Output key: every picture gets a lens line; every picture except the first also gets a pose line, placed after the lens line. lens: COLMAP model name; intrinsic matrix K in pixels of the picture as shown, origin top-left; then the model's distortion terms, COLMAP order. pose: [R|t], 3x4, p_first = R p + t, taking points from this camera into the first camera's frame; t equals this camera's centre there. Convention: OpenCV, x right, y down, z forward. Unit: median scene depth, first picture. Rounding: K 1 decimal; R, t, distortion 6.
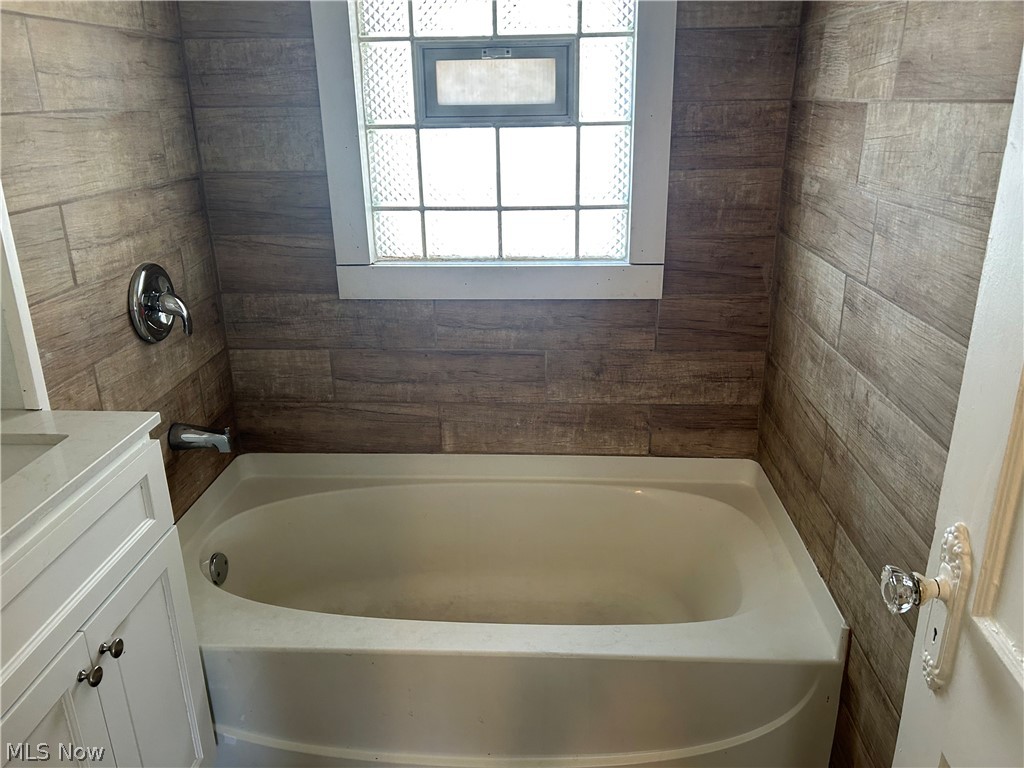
lens RADIAL K [[763.0, 0, 521.4], [0, 763.0, 380.2], [0, 0, 1]] dist [0.053381, -0.069905]
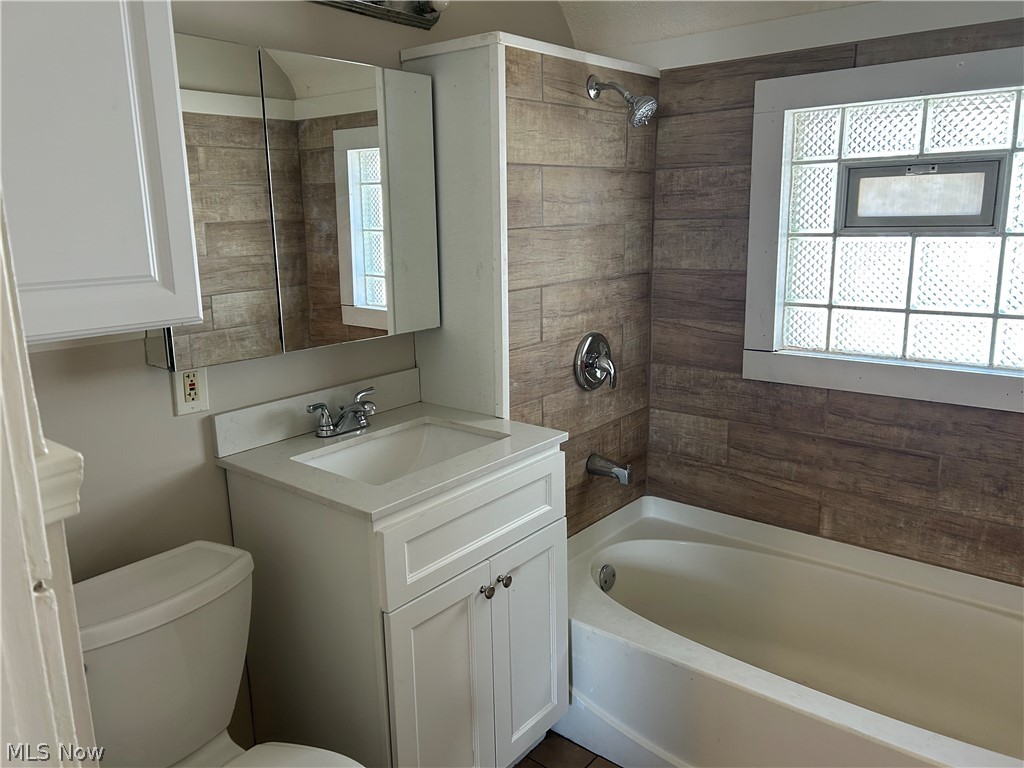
lens RADIAL K [[763.0, 0, 510.0], [0, 763.0, 384.4], [0, 0, 1]] dist [0.053381, -0.069905]
pose [[0.798449, 0.127112, -0.588491, 0.176318], [-0.192763, 0.979978, -0.049864, 0.030412], [0.570370, 0.153253, 0.806964, -0.142396]]
